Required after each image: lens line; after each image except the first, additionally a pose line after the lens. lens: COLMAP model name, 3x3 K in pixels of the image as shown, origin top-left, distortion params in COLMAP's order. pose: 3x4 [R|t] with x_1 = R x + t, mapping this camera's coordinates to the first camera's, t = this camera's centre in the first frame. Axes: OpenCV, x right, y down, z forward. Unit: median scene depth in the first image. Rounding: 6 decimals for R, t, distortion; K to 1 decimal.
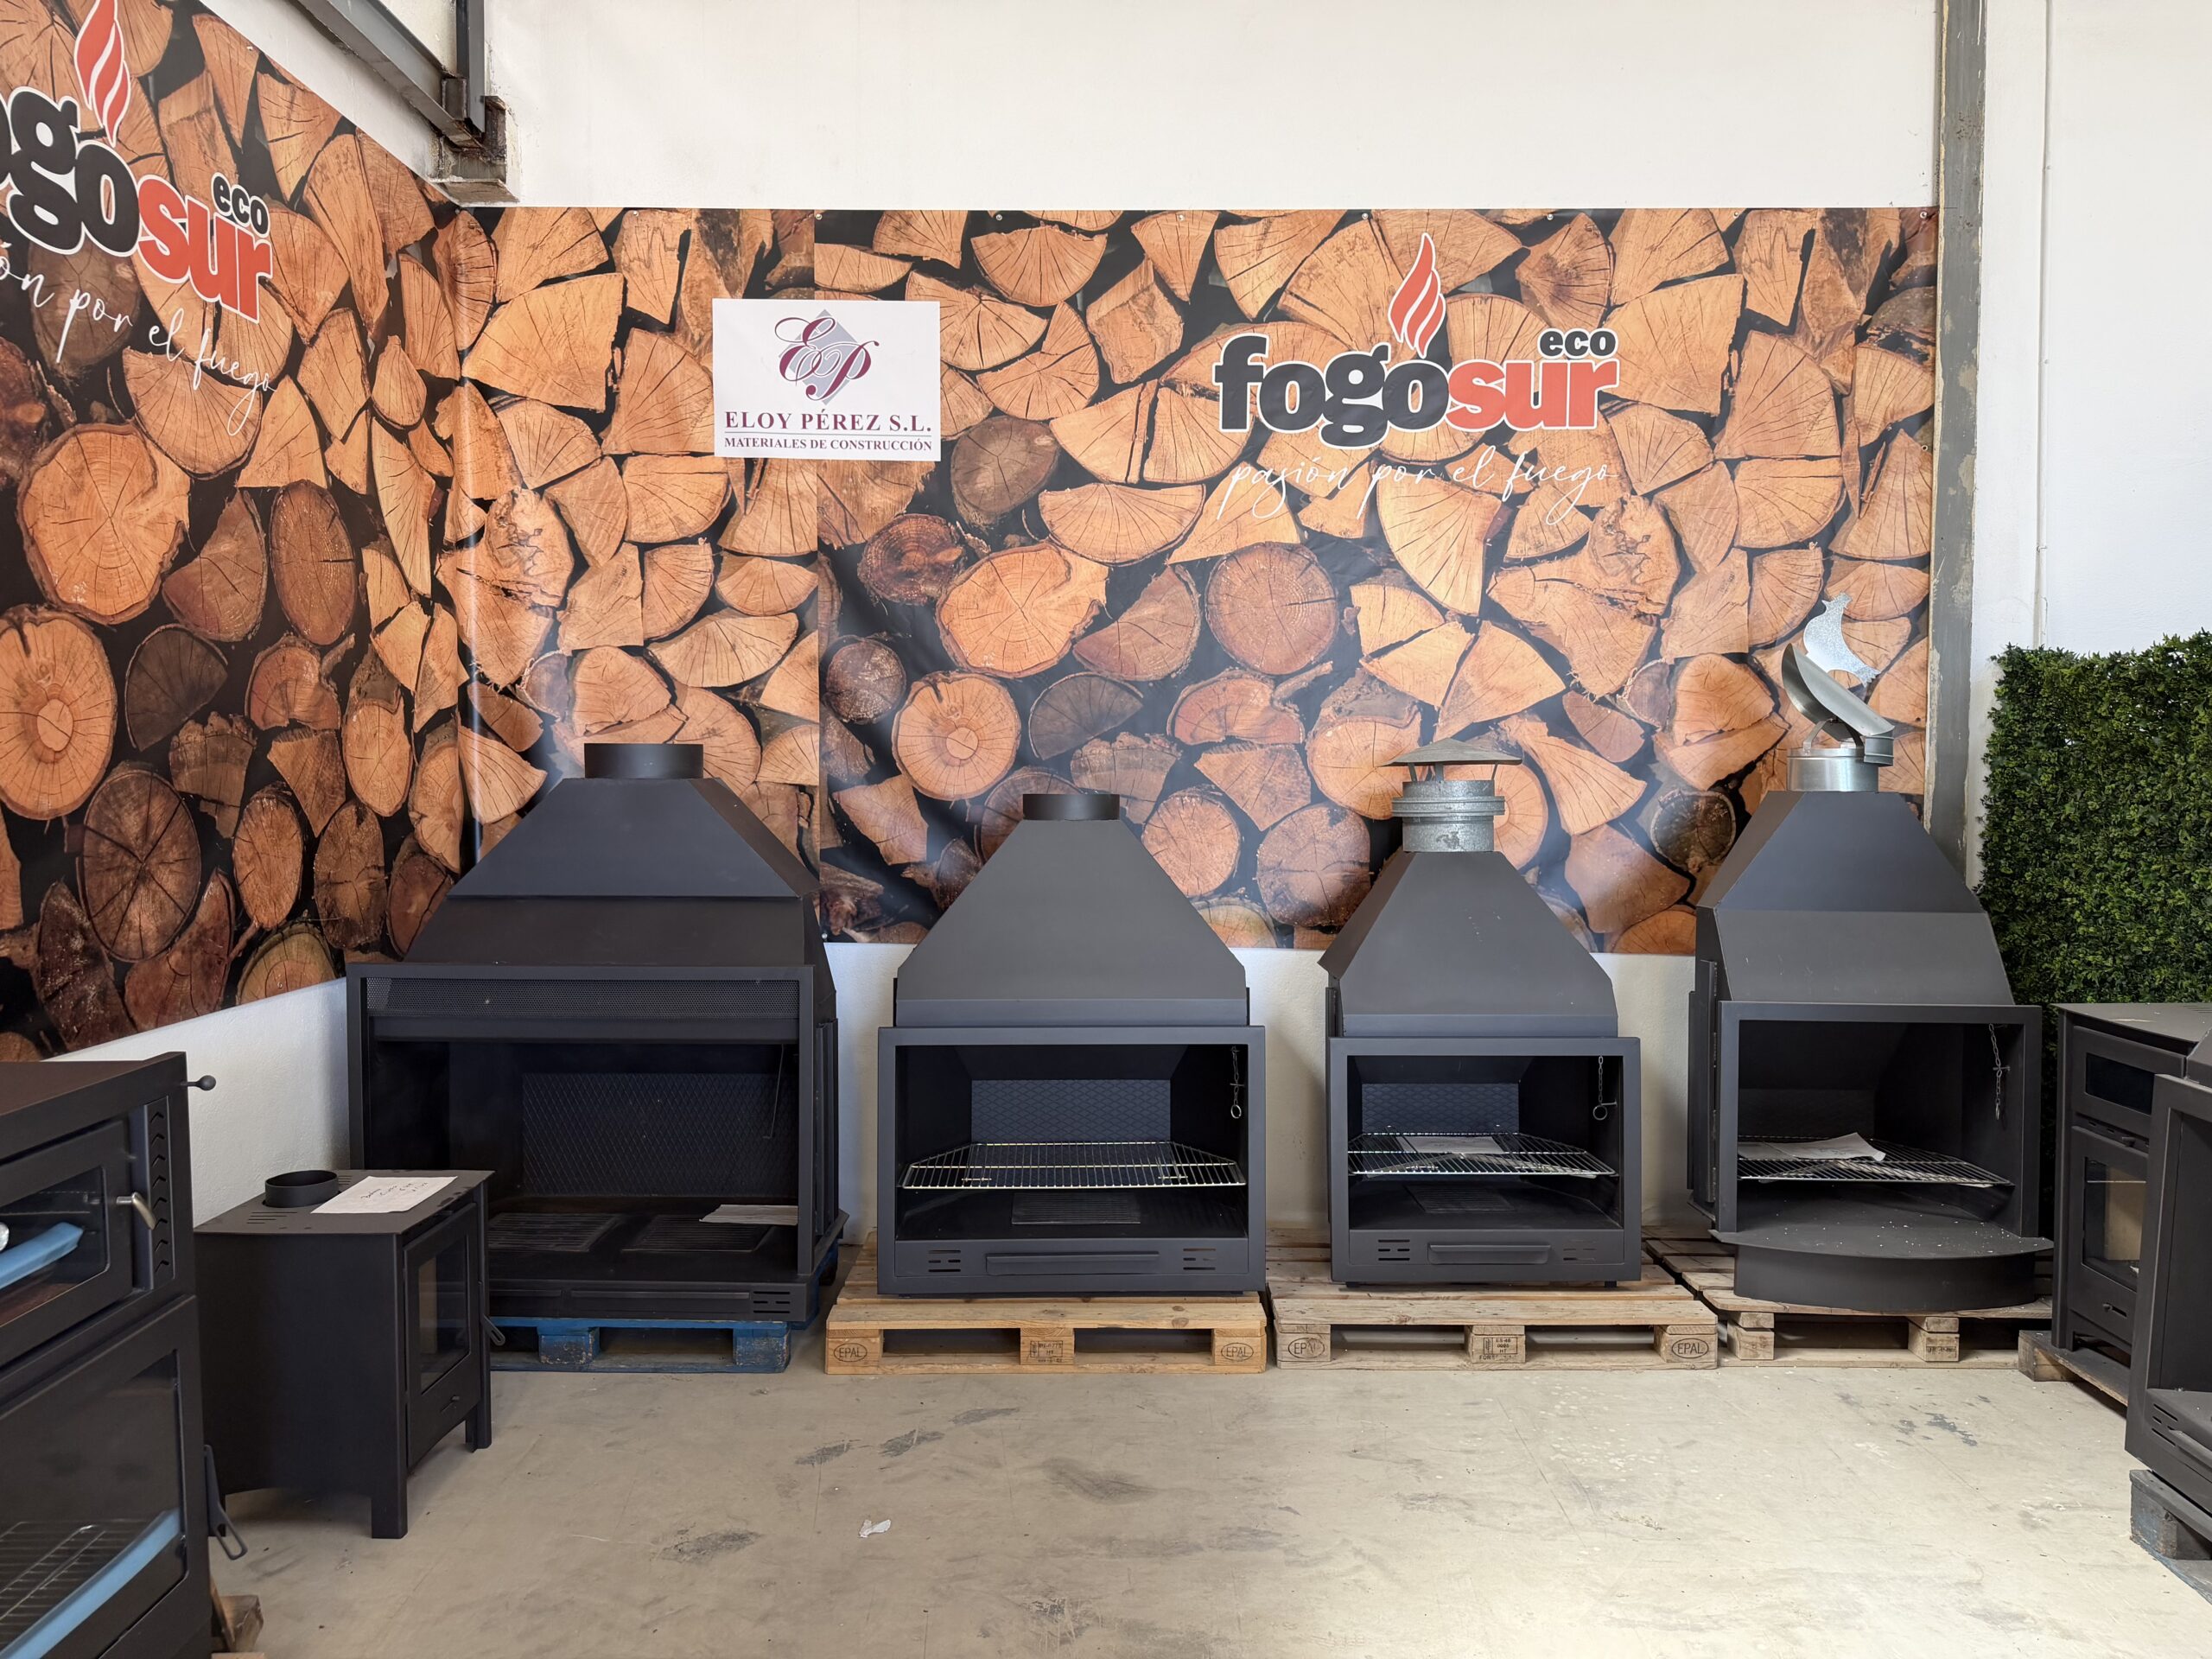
lens RADIAL K [[1516.3, 0, 1106.0], [0, 1516.3, 829.5], [0, 0, 1]] dist [0.193668, -0.352359]
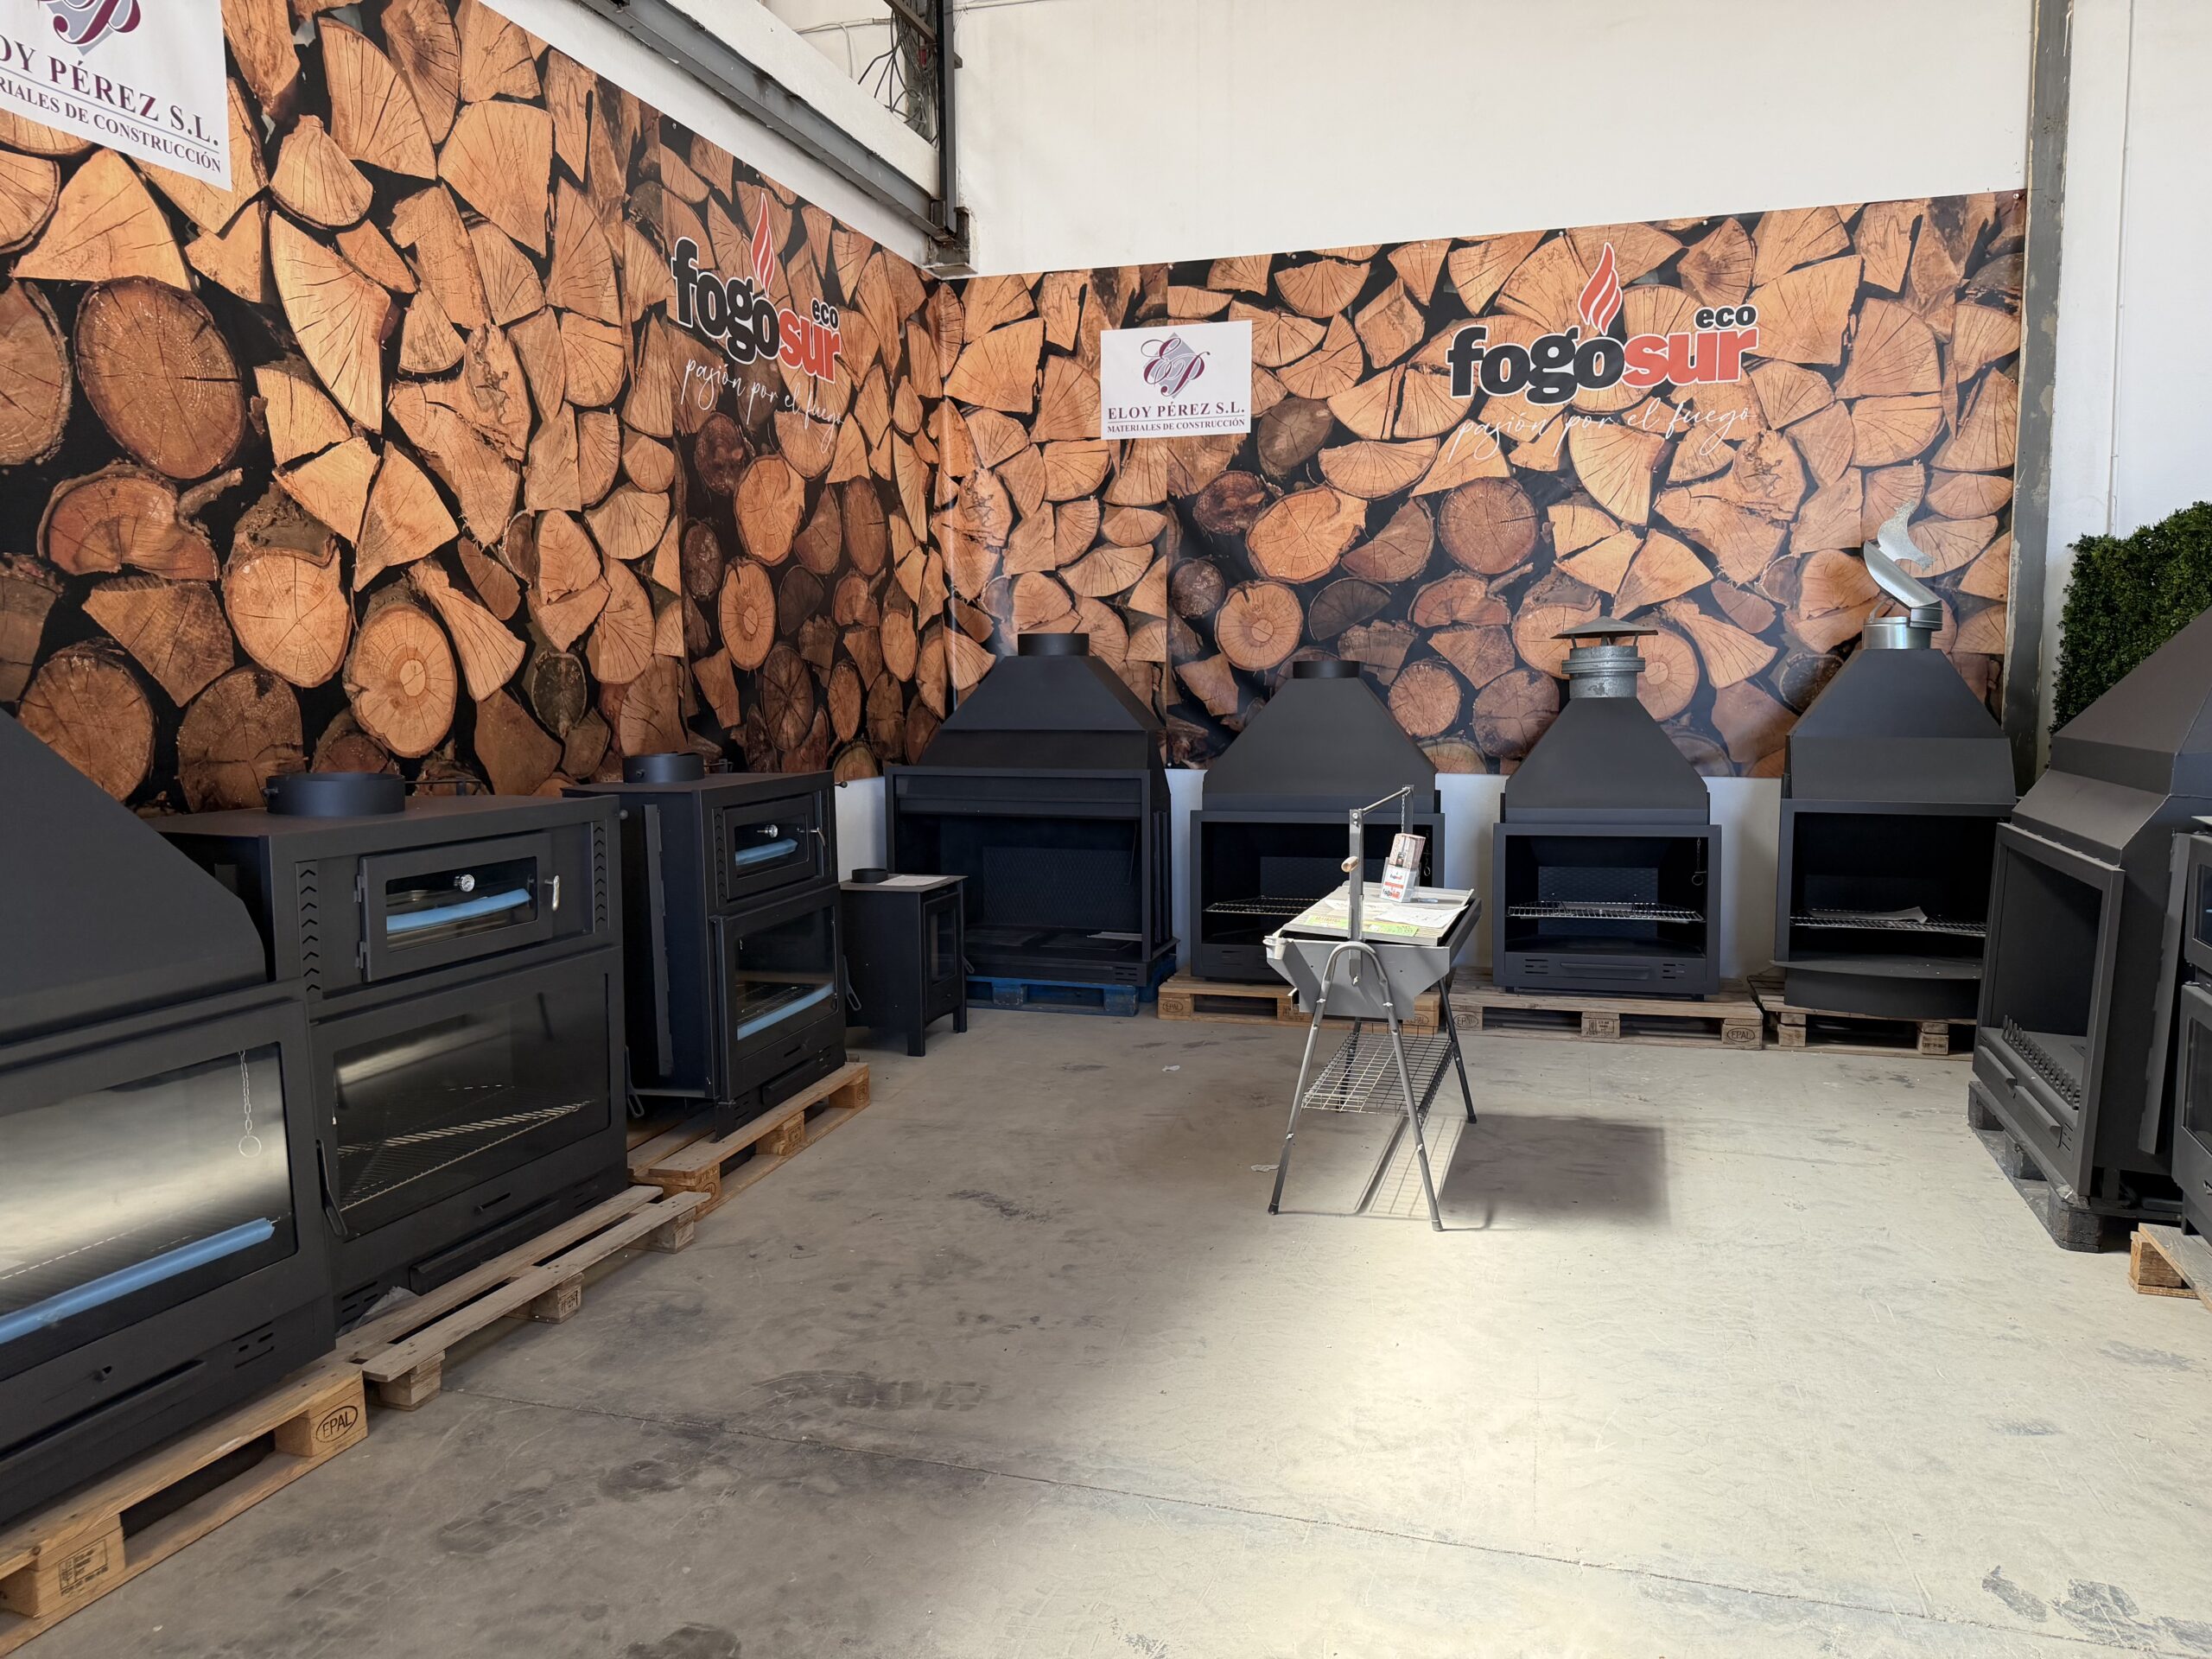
lens RADIAL K [[1565.7, 0, 1121.4], [0, 1565.7, 832.8], [0, 0, 1]] dist [0.139254, -0.237503]
pose [[0.964183, 0.014326, -0.264851, 0.172673], [-0.001208, 0.998767, 0.049629, 0.060587], [0.265235, -0.047531, 0.963011, -0.472701]]
